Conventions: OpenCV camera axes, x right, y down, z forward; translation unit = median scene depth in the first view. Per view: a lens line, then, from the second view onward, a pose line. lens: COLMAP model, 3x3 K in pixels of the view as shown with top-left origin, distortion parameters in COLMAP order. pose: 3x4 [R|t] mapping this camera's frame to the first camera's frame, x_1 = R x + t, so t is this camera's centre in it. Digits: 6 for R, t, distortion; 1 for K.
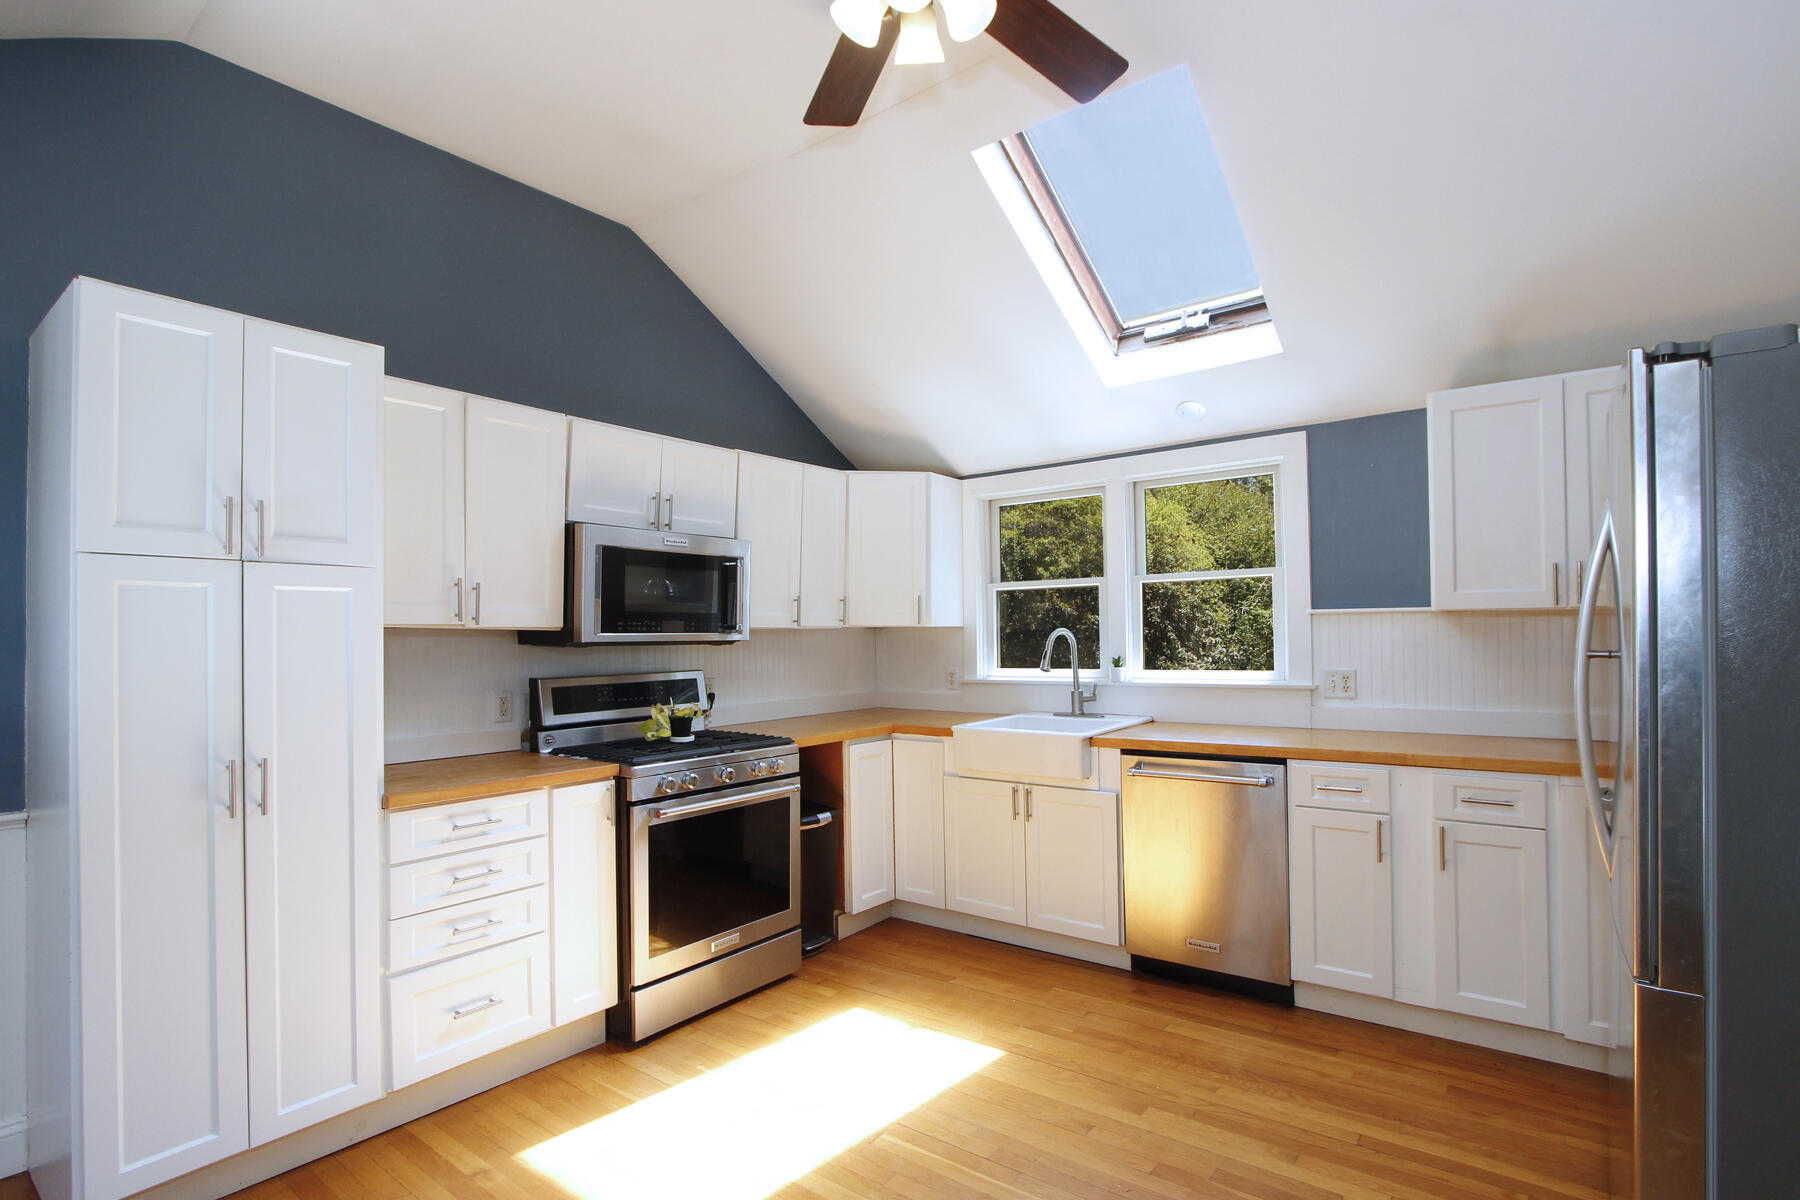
lens RADIAL K [[876.2, 0, 932.9], [0, 876.2, 608.6], [0, 0, 1]] dist [-0.001304, 0.000347]
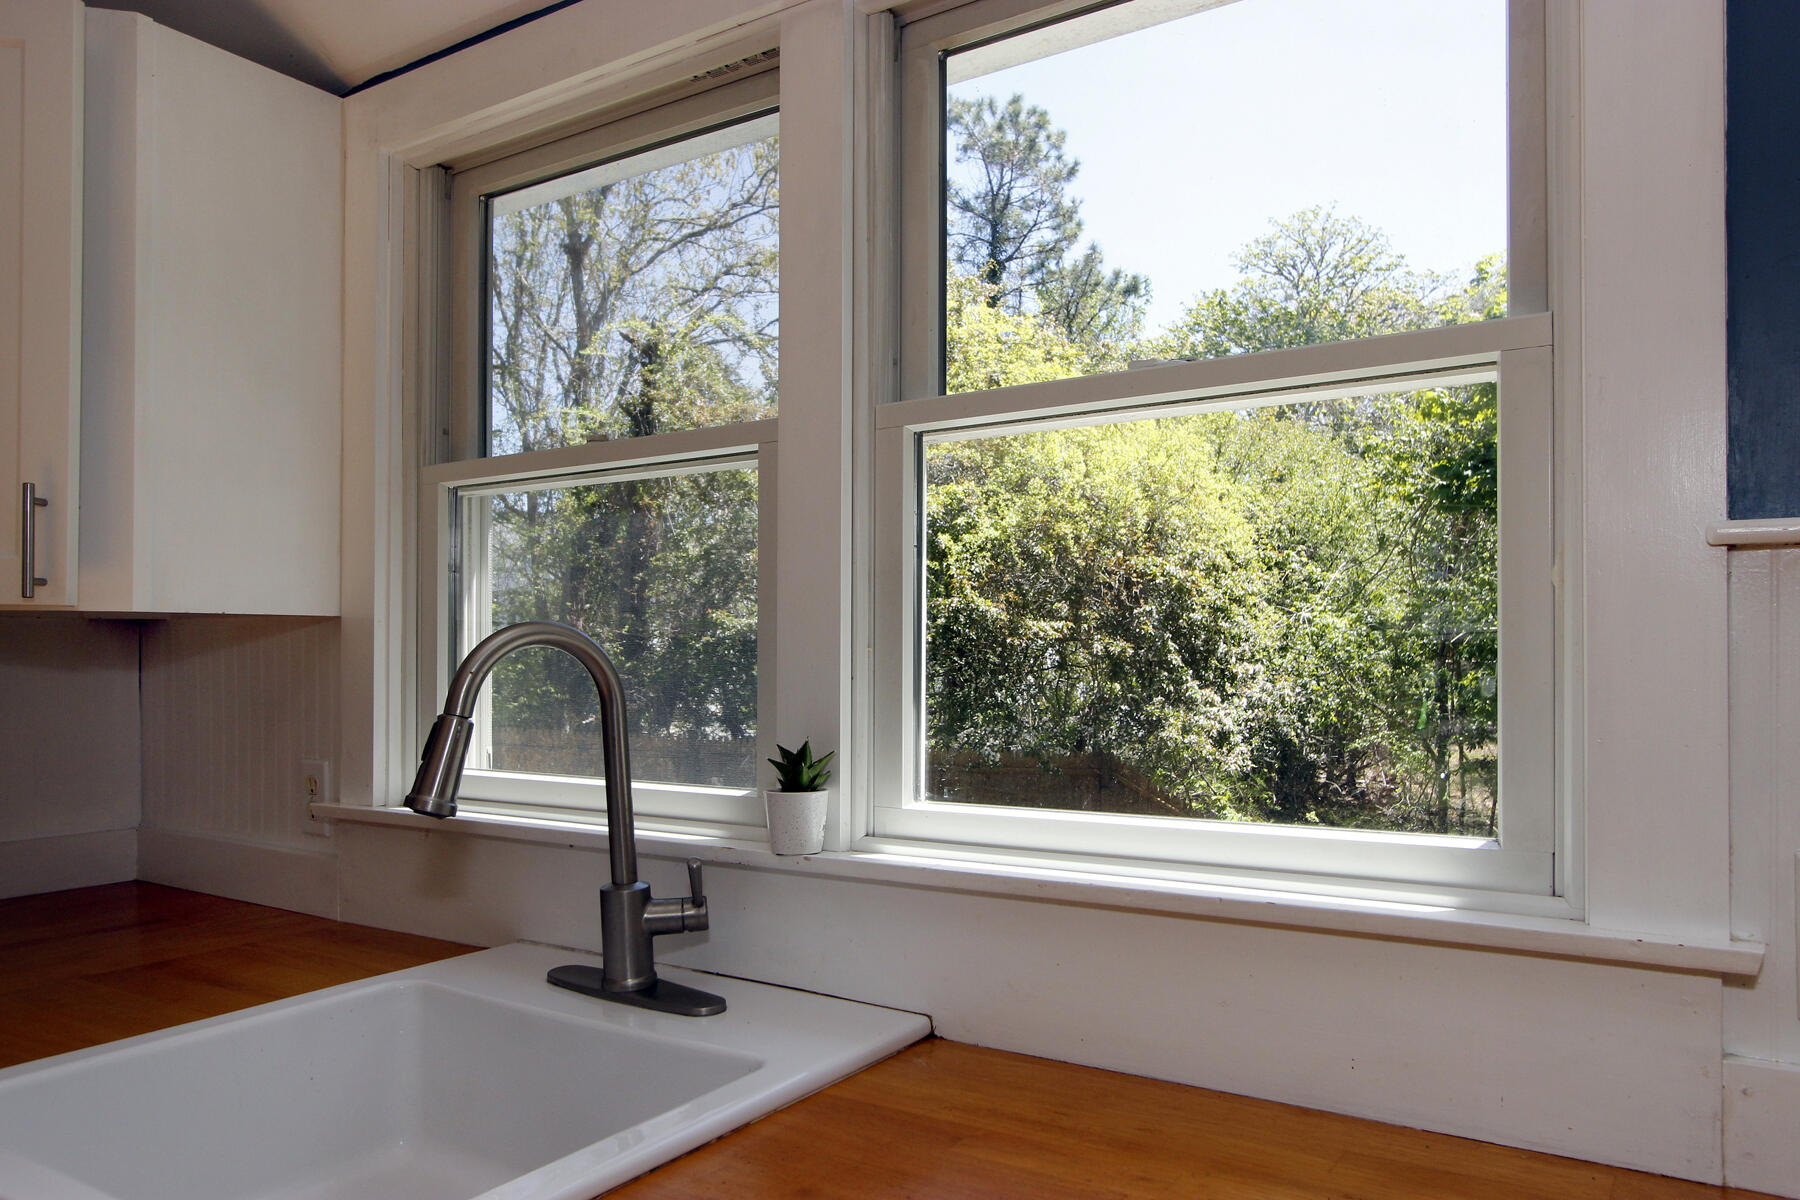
lens RADIAL K [[1291.2, 0, 894.8], [0, 1291.2, 643.0], [0, 0, 1]] dist [0.059445, -0.000236]
pose [[0.999162, 0.014780, 0.038158, 0.197180], [-0.015602, 0.999650, 0.021354, 0.016860], [-0.037829, -0.021931, 0.999044, 0.572051]]
